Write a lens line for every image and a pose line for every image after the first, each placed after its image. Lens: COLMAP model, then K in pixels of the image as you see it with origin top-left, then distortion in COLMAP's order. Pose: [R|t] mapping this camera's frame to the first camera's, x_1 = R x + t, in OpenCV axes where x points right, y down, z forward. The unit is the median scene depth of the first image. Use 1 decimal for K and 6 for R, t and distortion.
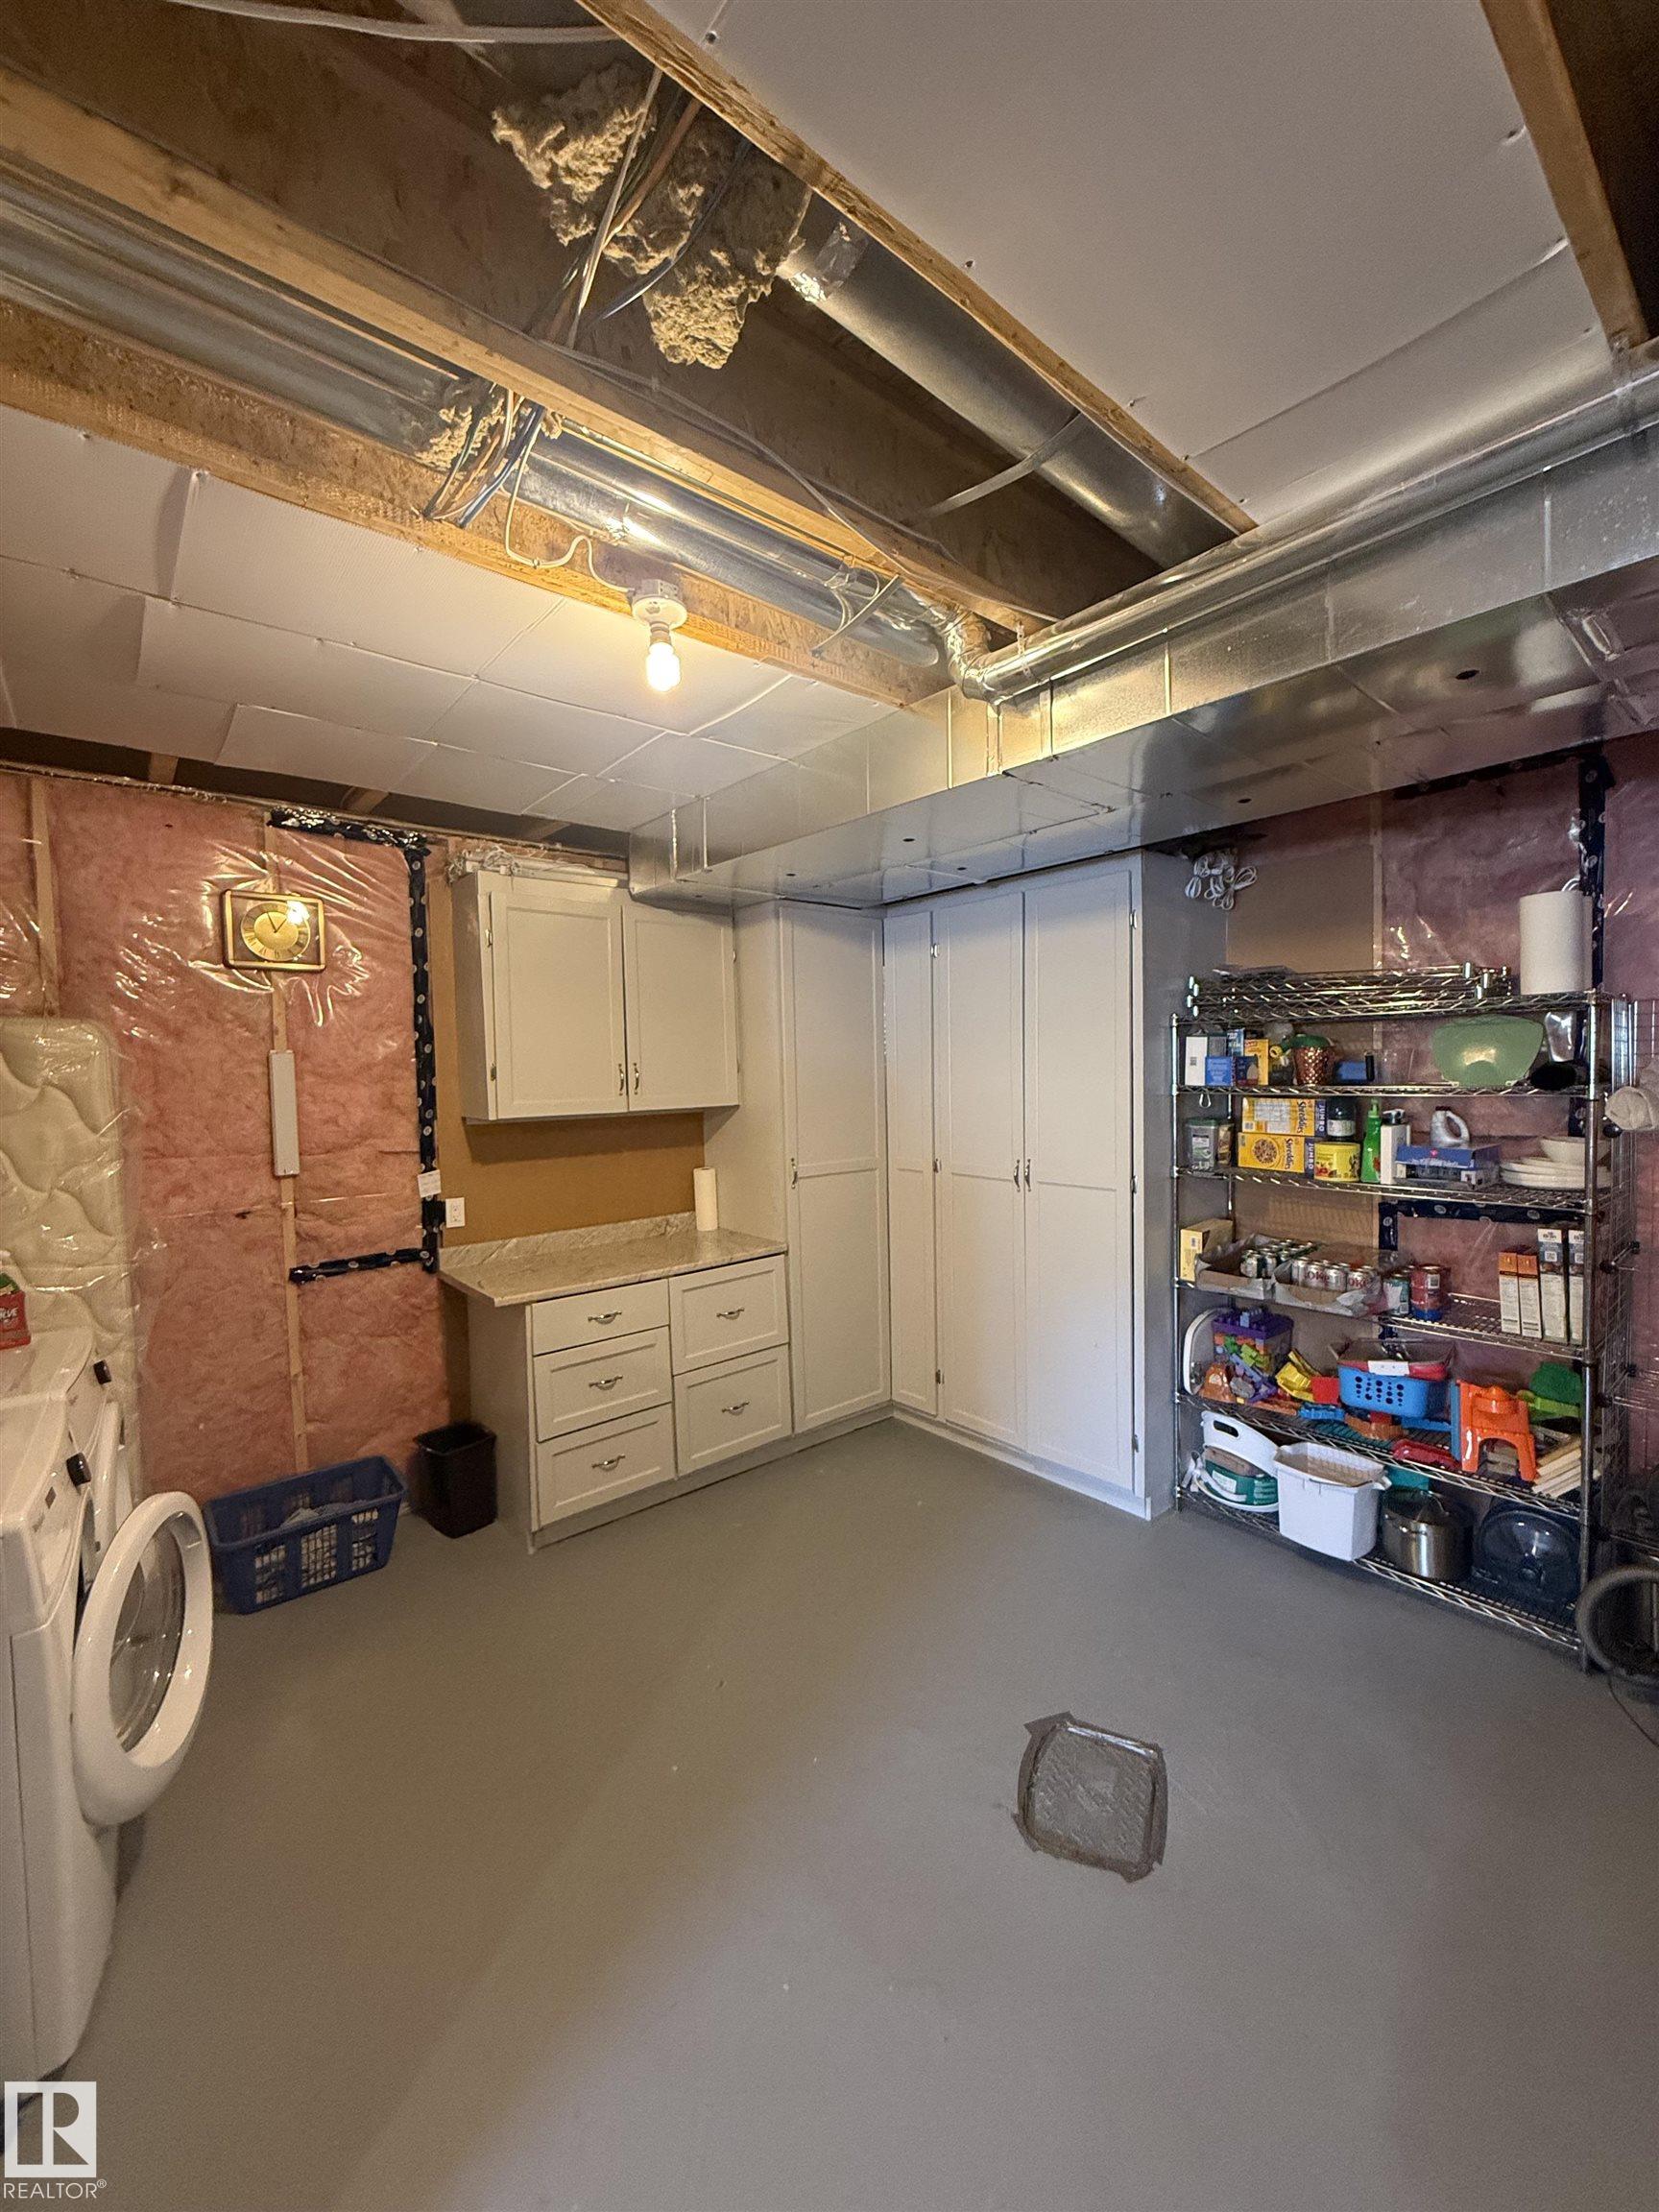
lens RADIAL K [[884.3, 0, 833.5], [0, 884.3, 1104.6], [0, 0, 1]] dist [-0.000647, 0.000034]
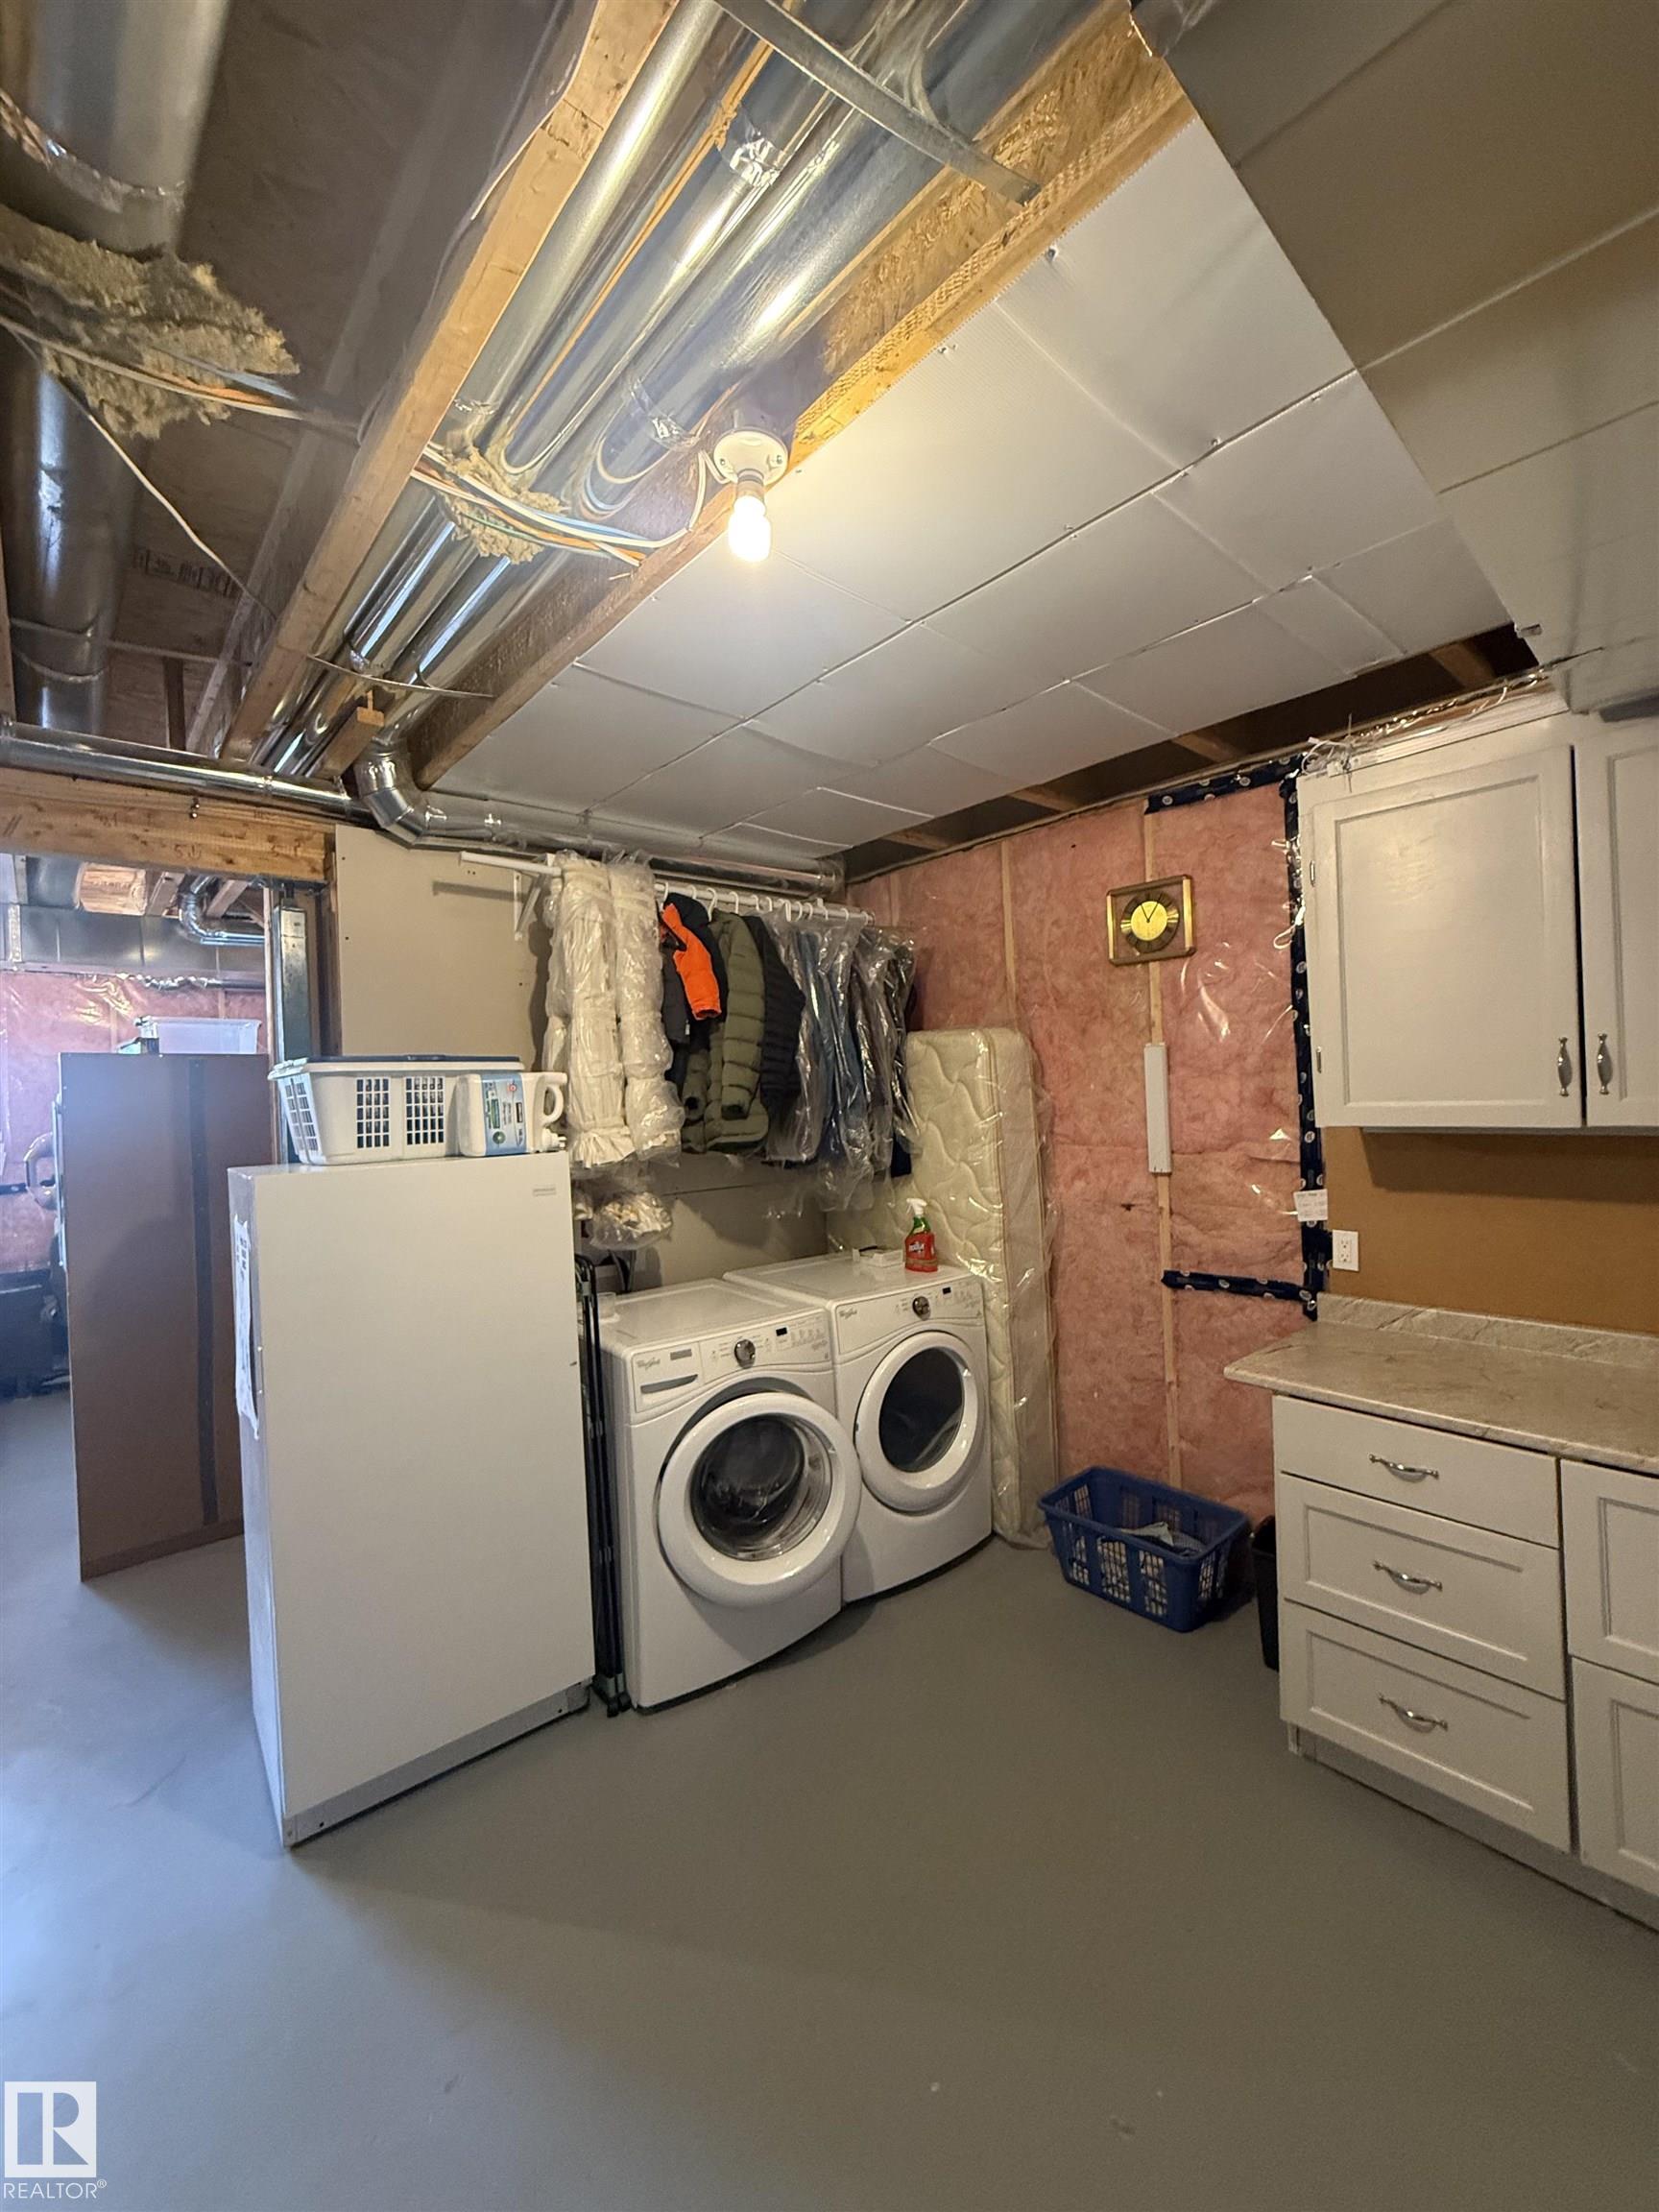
lens RADIAL K [[884.3, 0, 830.9], [0, 884.3, 1099.3], [0, 0, 1]] dist [-0.000647, 0.000034]
pose [[0.019586, 0.024227, -0.999515, 0.322942], [-0.008371, 0.999675, 0.024067, -0.019286], [0.999773, 0.007895, 0.019782, 0.599380]]
